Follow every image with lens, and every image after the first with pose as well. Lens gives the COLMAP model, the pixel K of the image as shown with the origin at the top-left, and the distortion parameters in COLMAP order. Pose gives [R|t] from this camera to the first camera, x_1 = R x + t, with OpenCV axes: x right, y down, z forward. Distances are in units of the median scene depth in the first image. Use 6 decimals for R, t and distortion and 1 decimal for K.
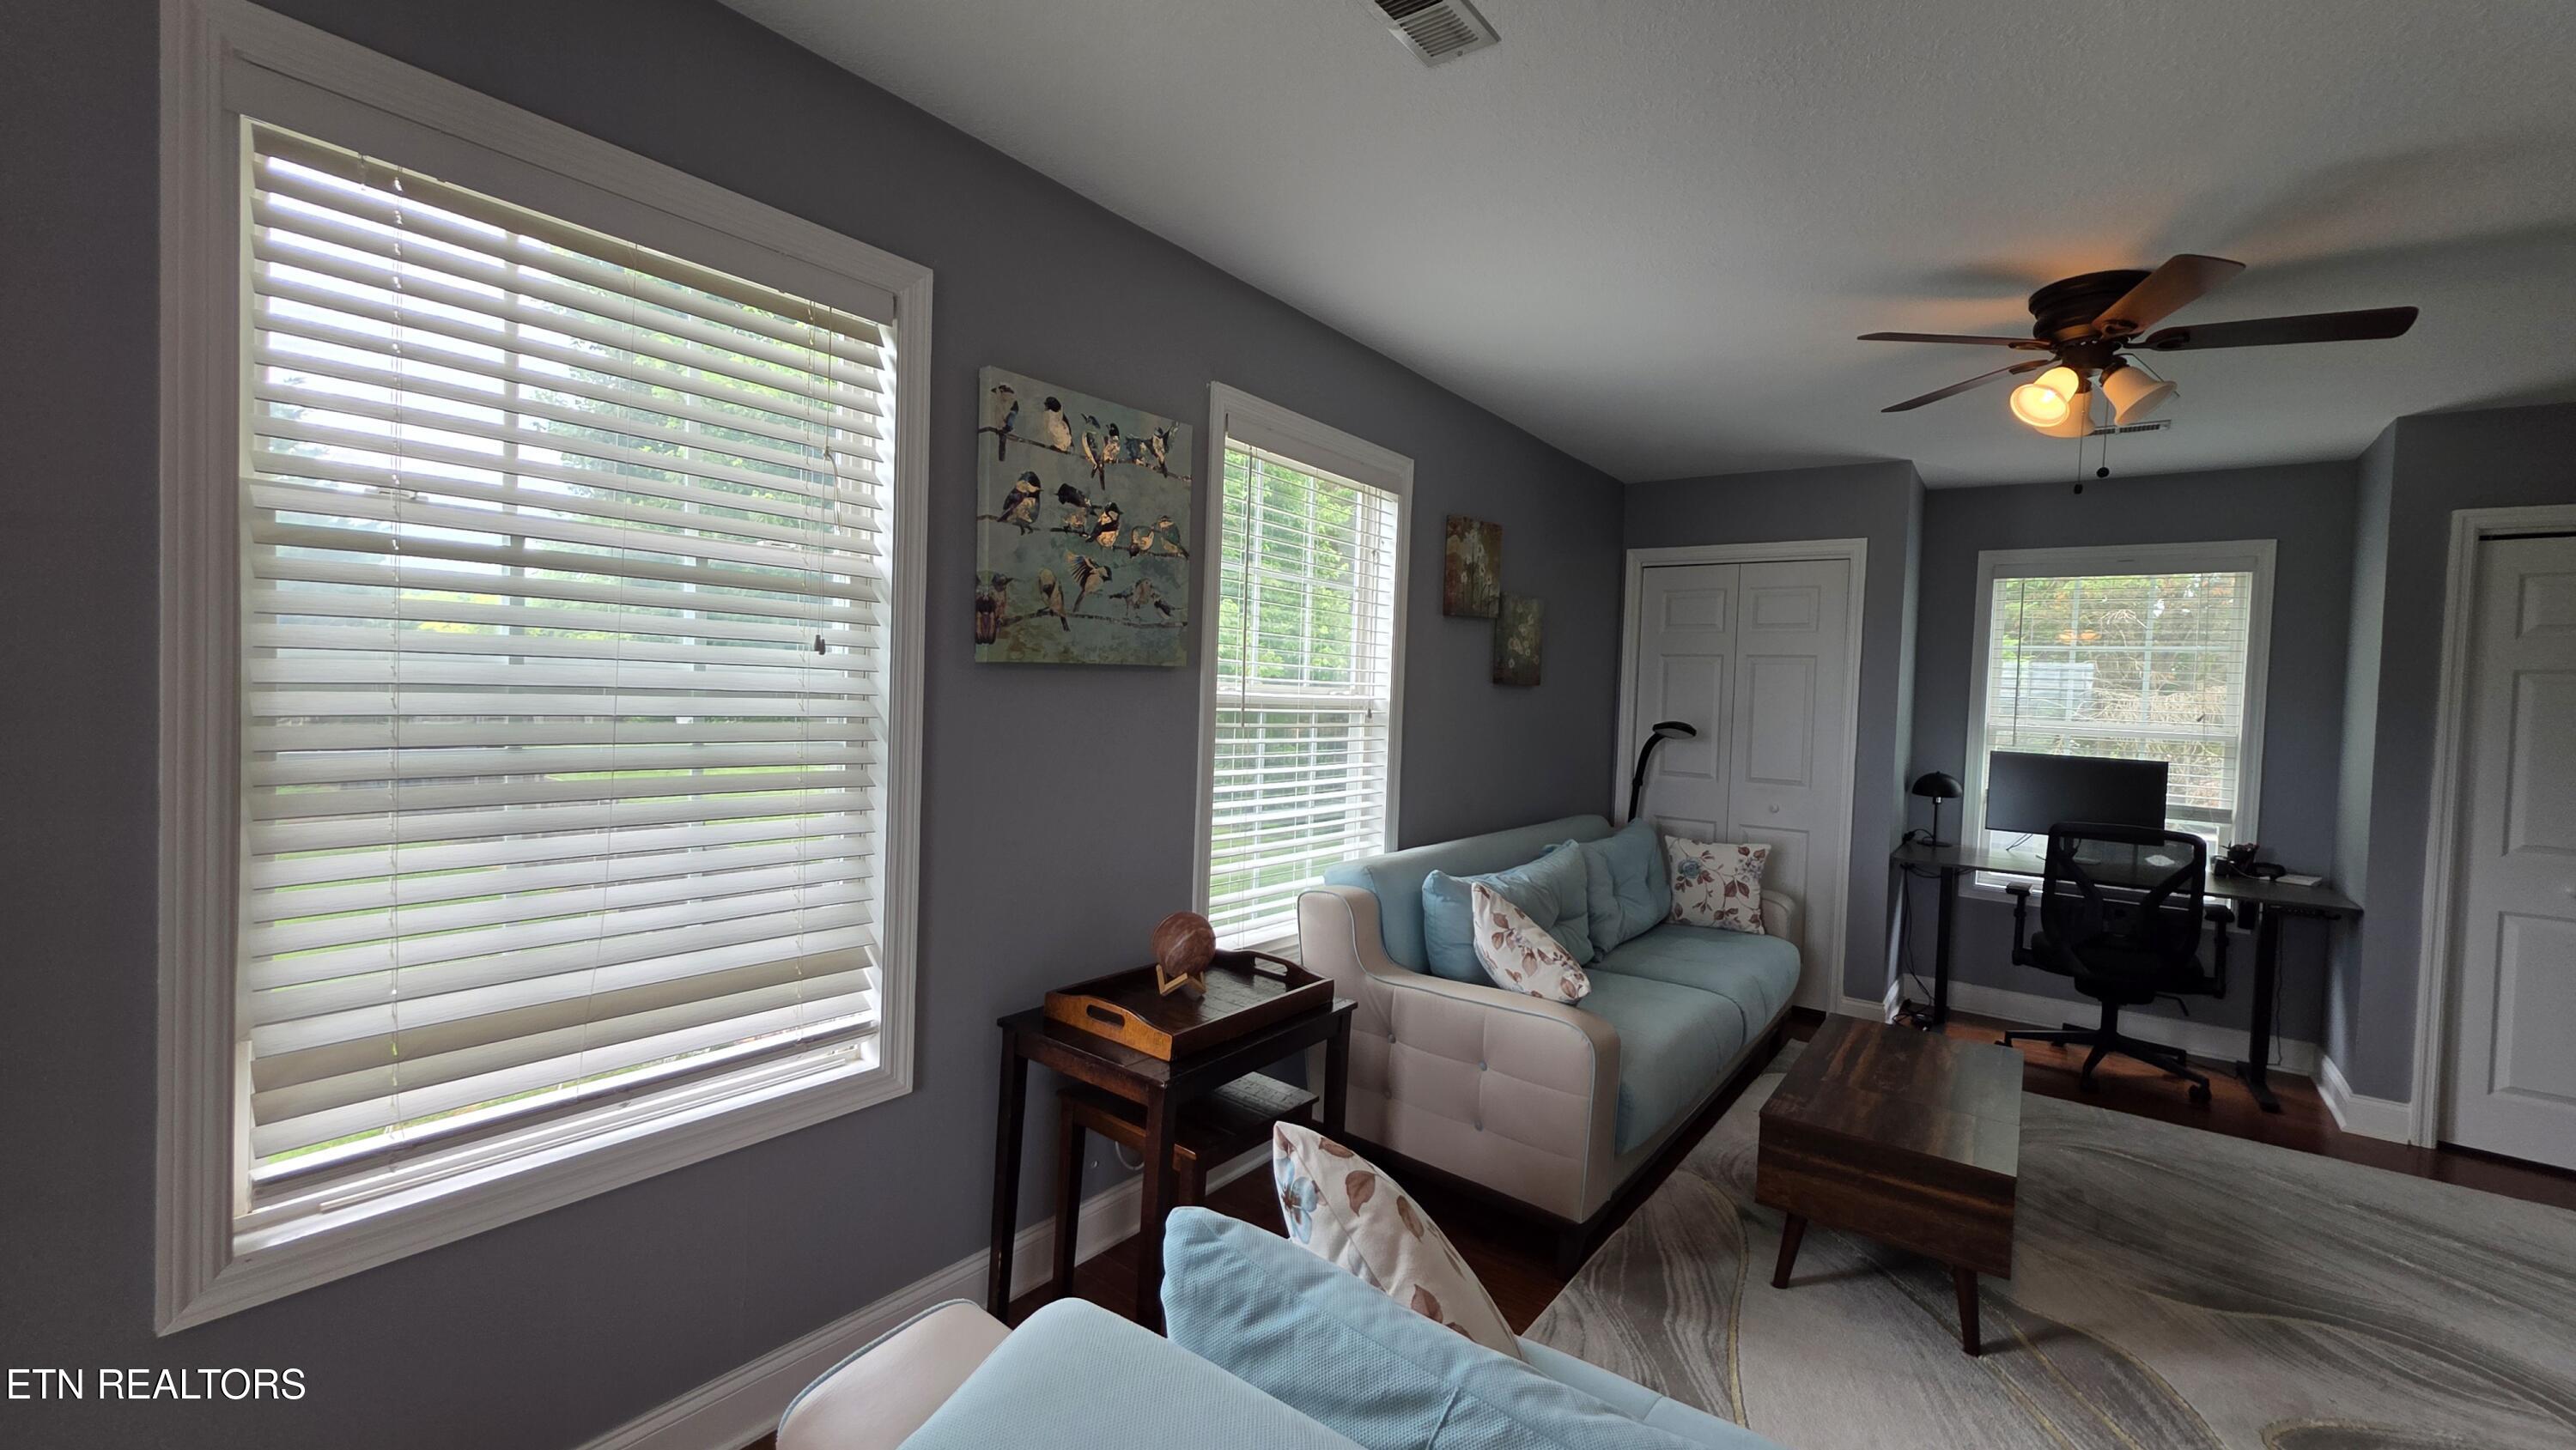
lens RADIAL K [[1034.3, 0, 1292.0], [0, 1034.3, 717.2], [0, 0, 1]] dist [0.004504, -0.000226]
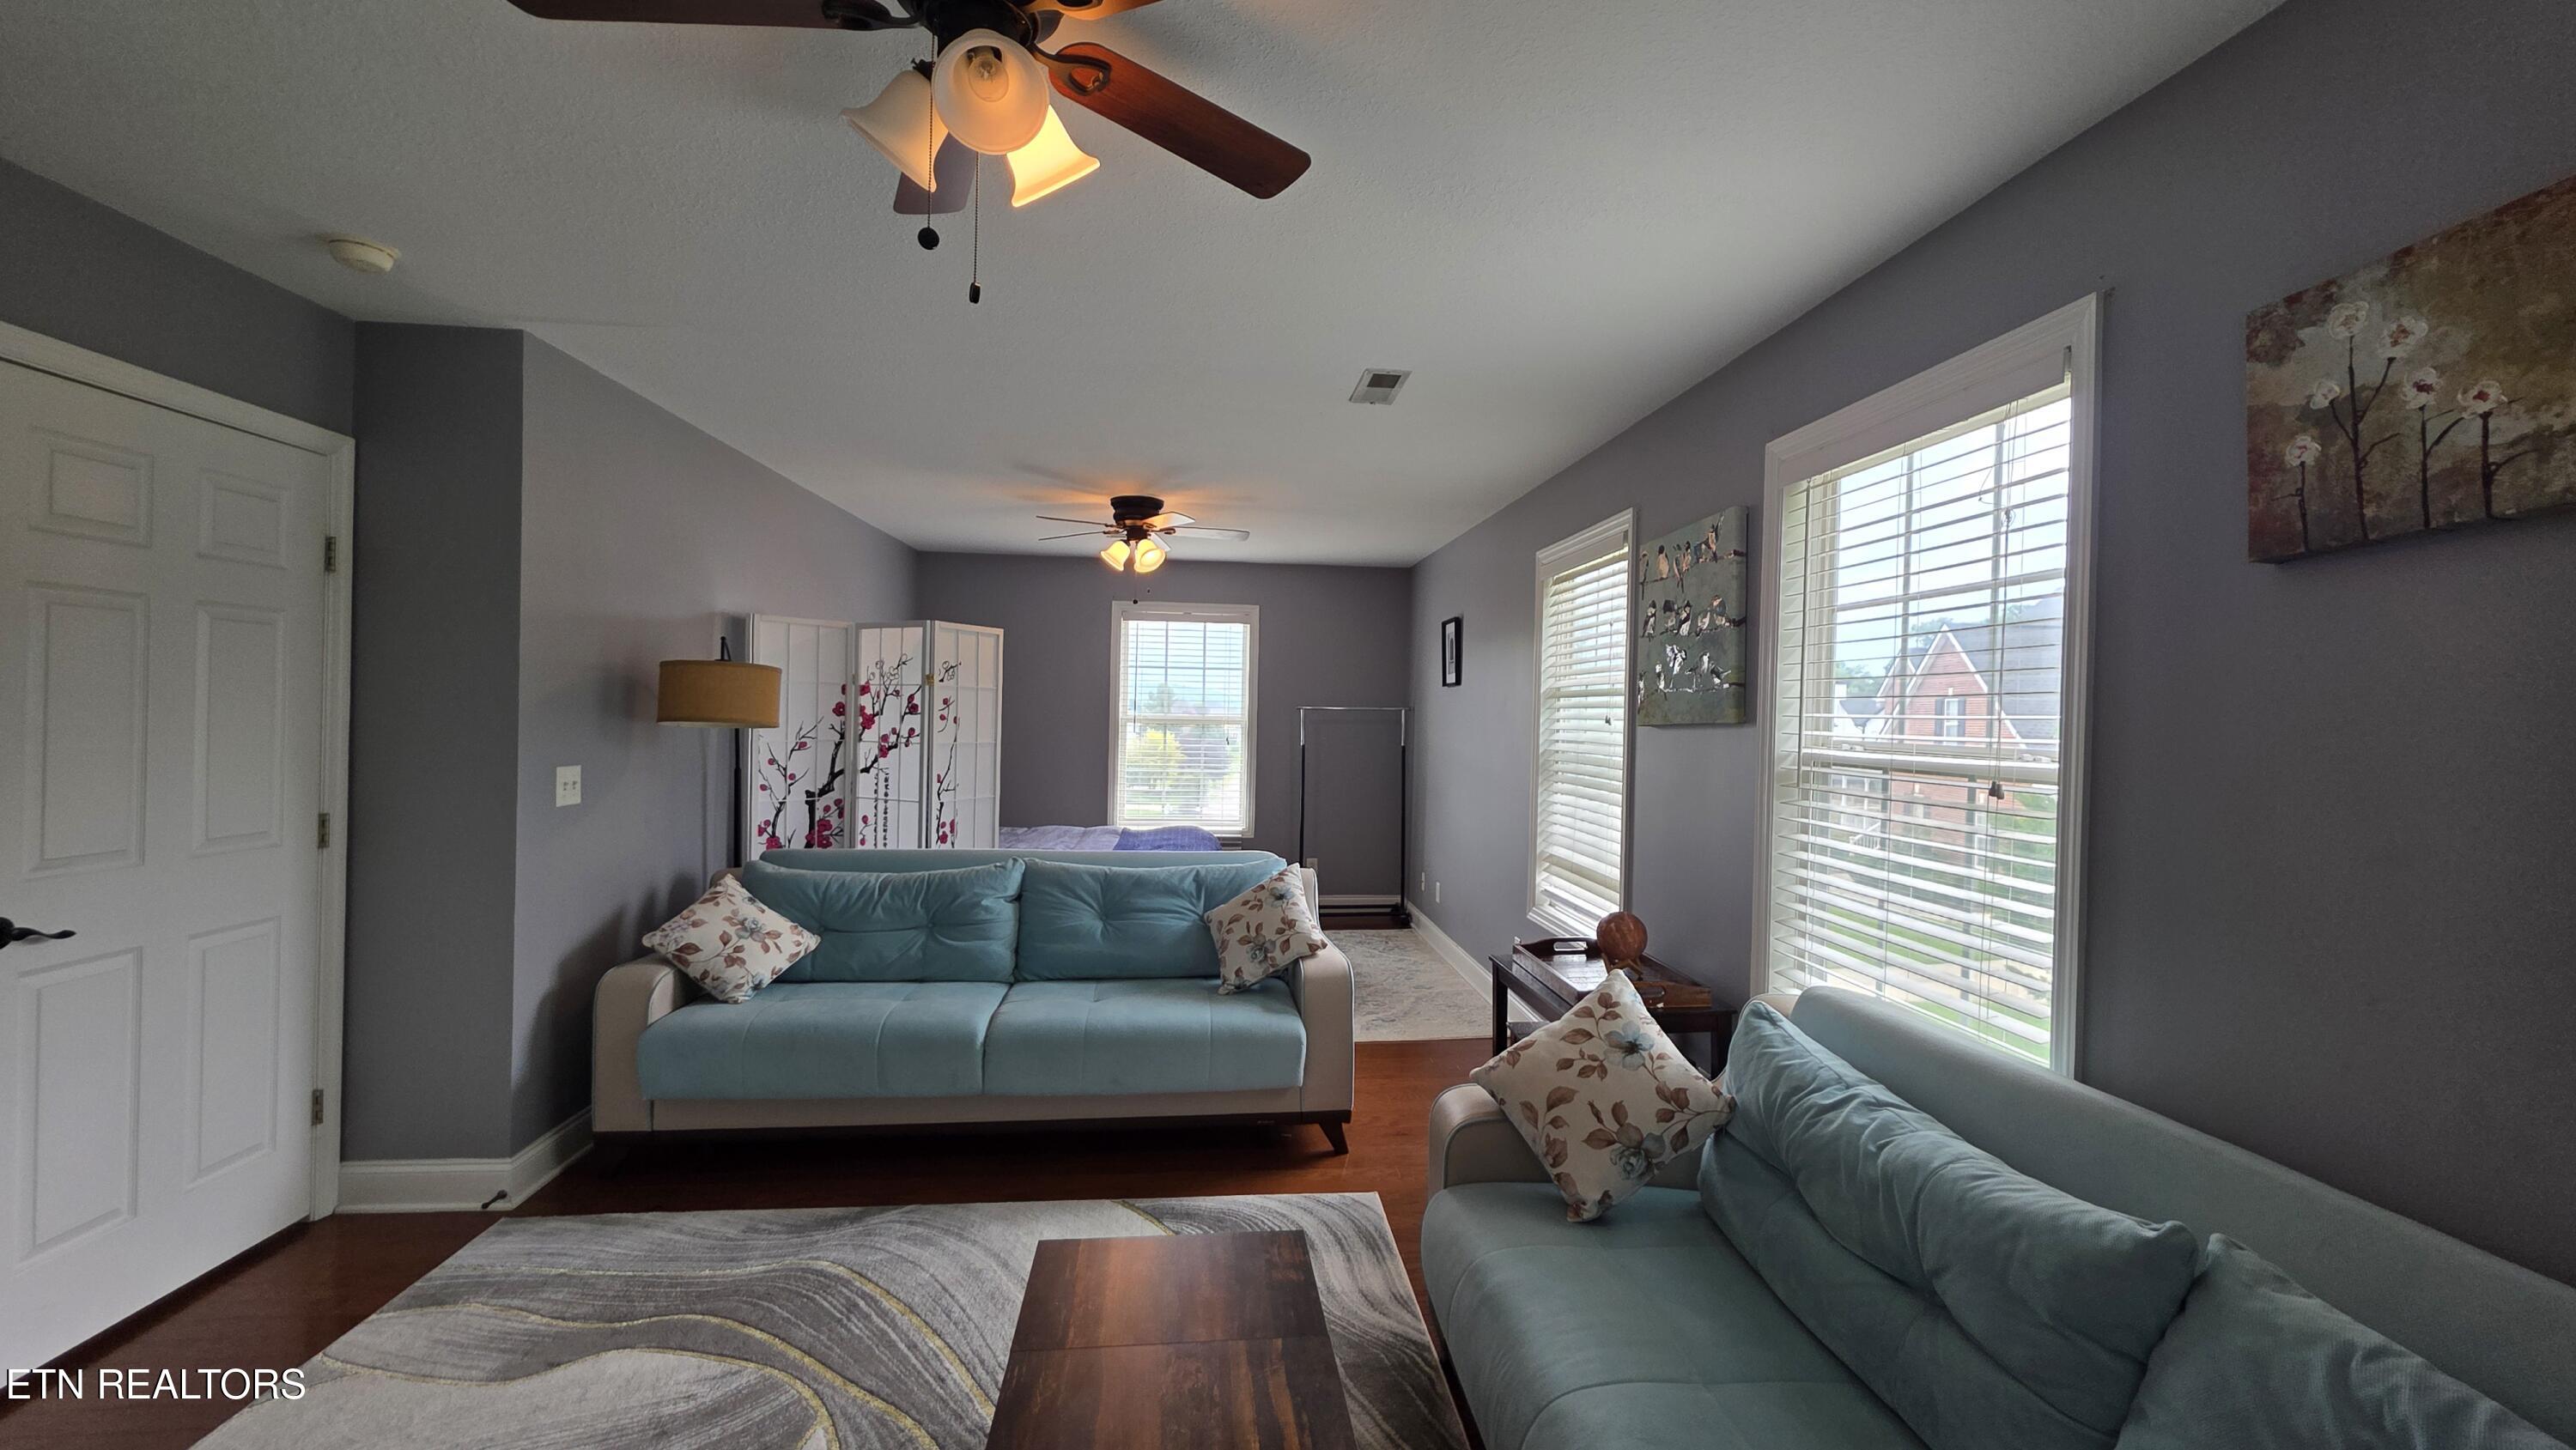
lens RADIAL K [[1034.3, 0, 1289.4], [0, 1034.3, 712.4], [0, 0, 1]] dist [0.004504, -0.000226]
pose [[-0.736931, -0.059735, -0.673324, 0.951920], [-0.073486, 0.997264, -0.008046, -0.016900], [0.671962, 0.043550, -0.739304, 1.455642]]
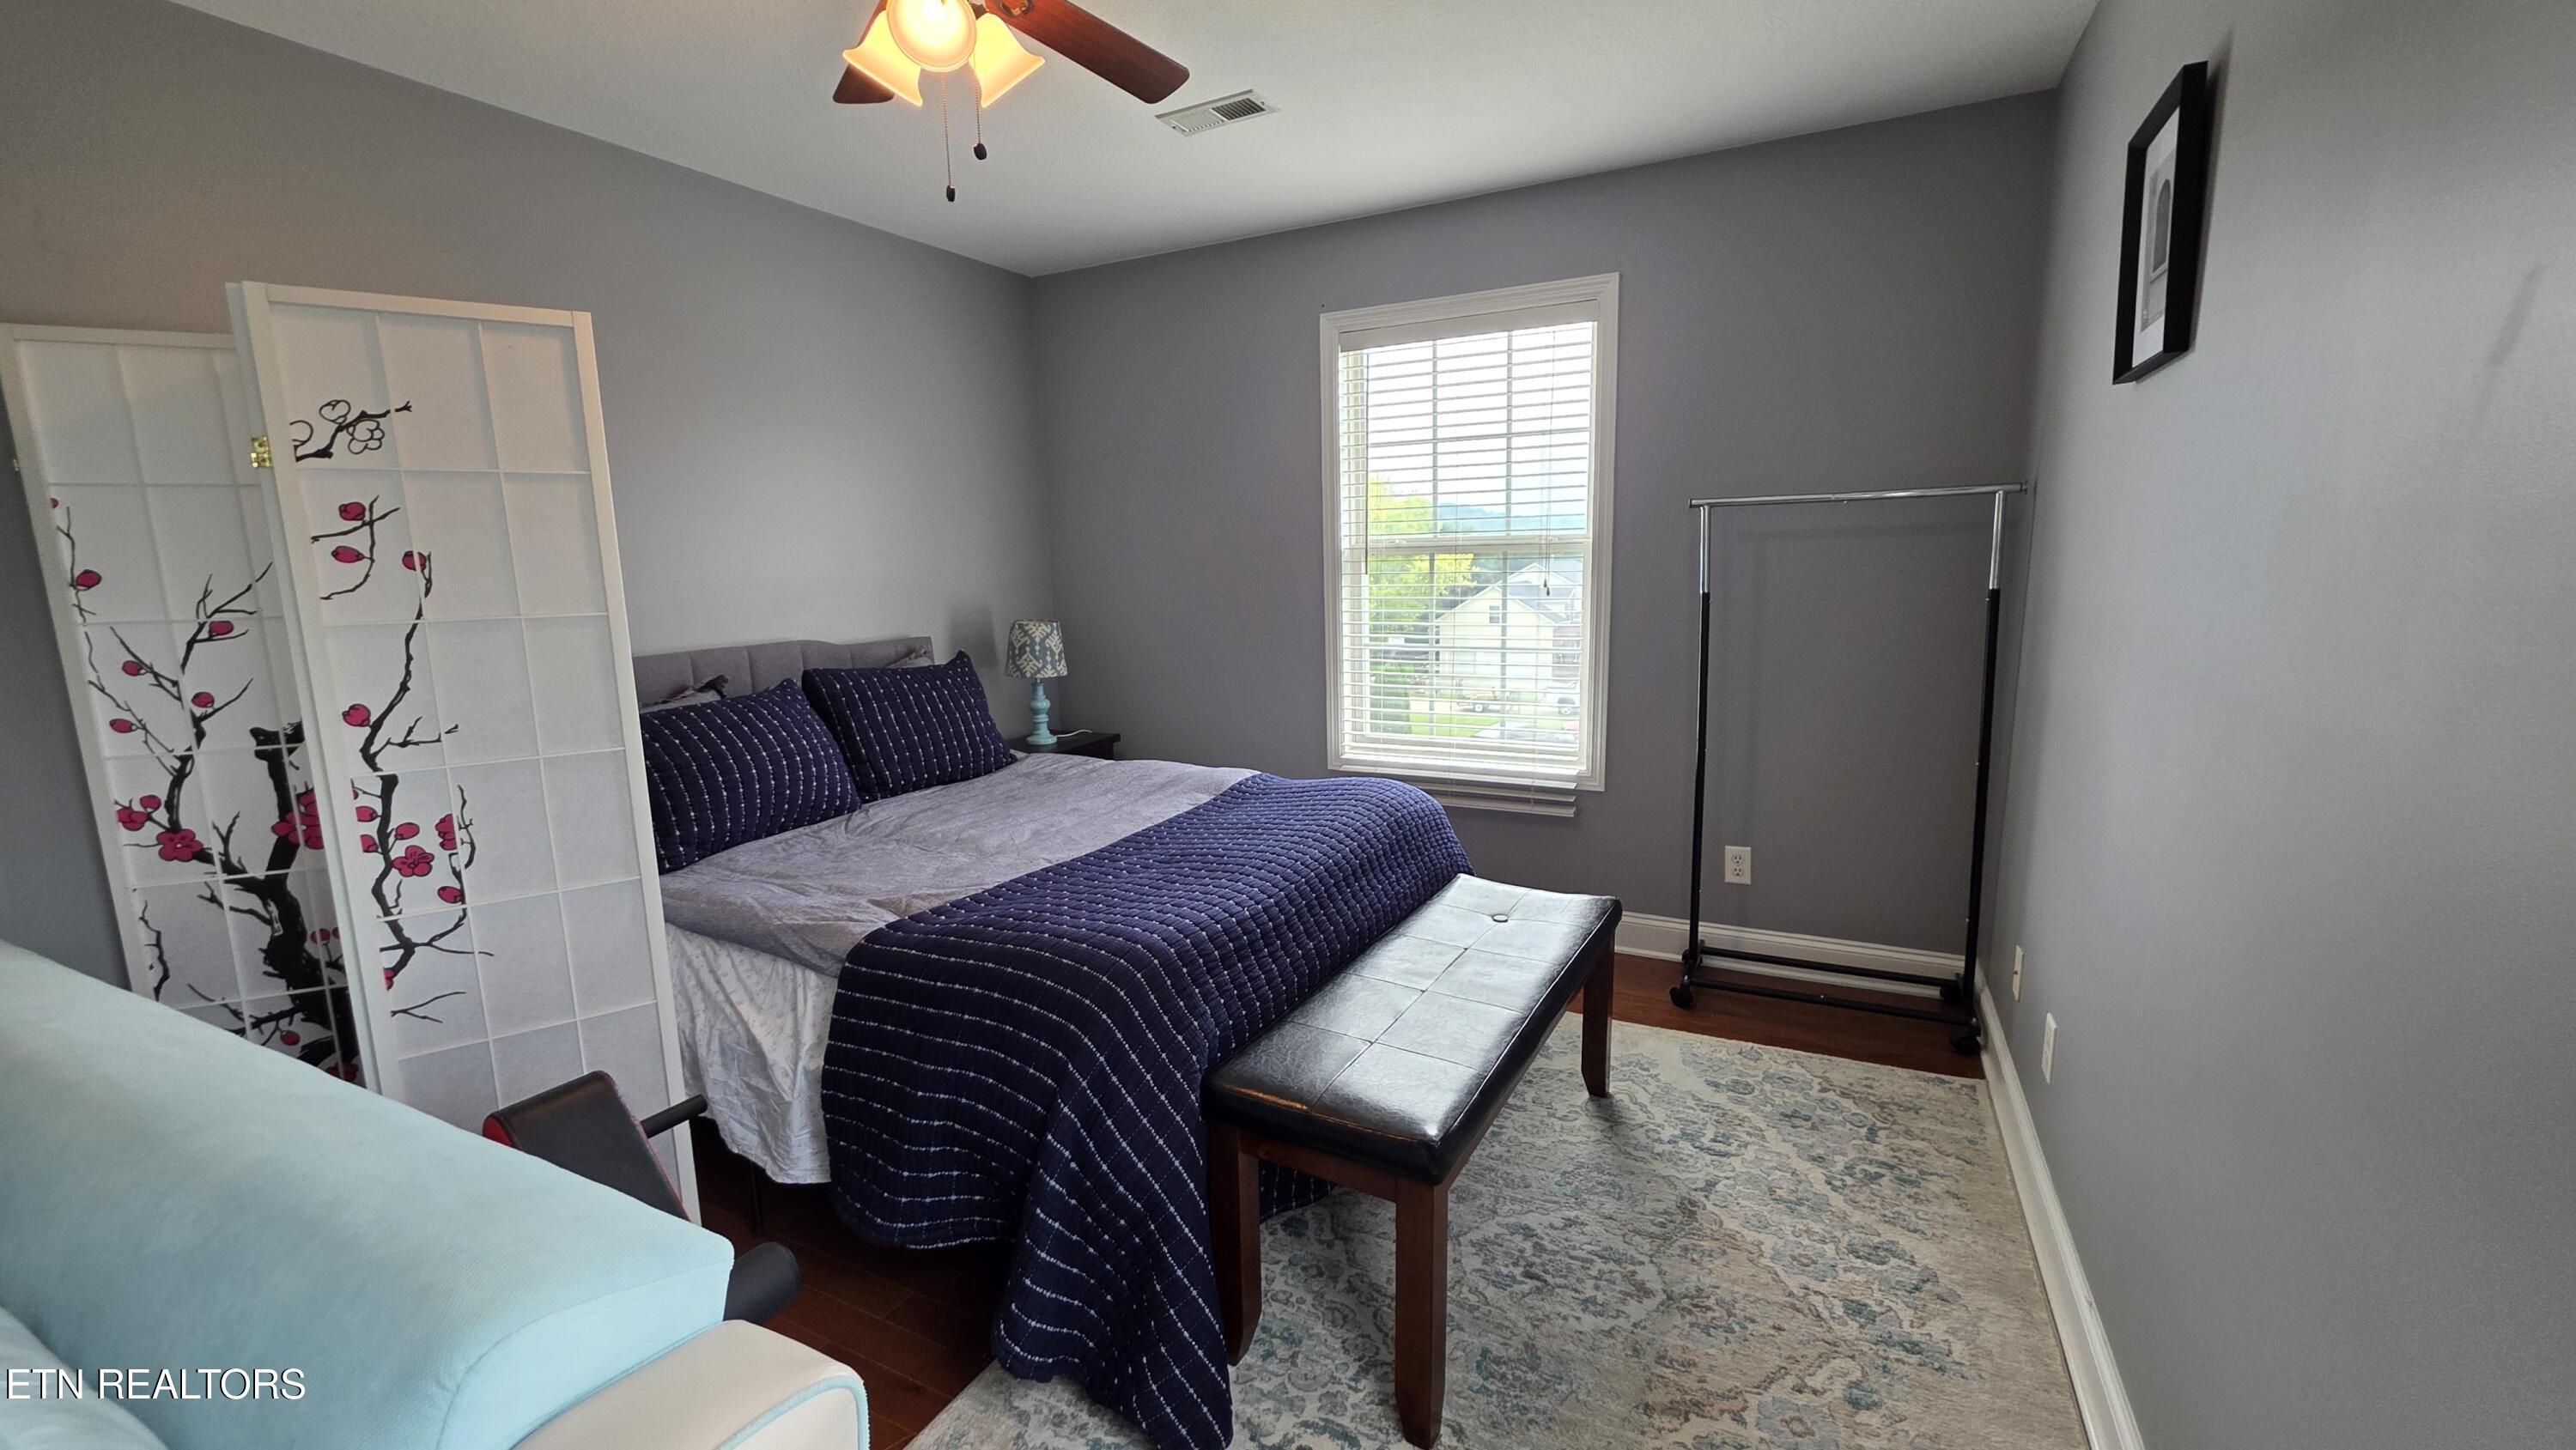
lens RADIAL K [[1034.3, 0, 1290.1], [0, 1034.3, 718.8], [0, 0, 1]] dist [0.004504, -0.000226]
pose [[-0.985120, 0.006106, -0.171761, 0.190808], [-0.025237, 0.983397, 0.179705, -0.012616], [0.170007, 0.181365, -0.968609, 0.878790]]
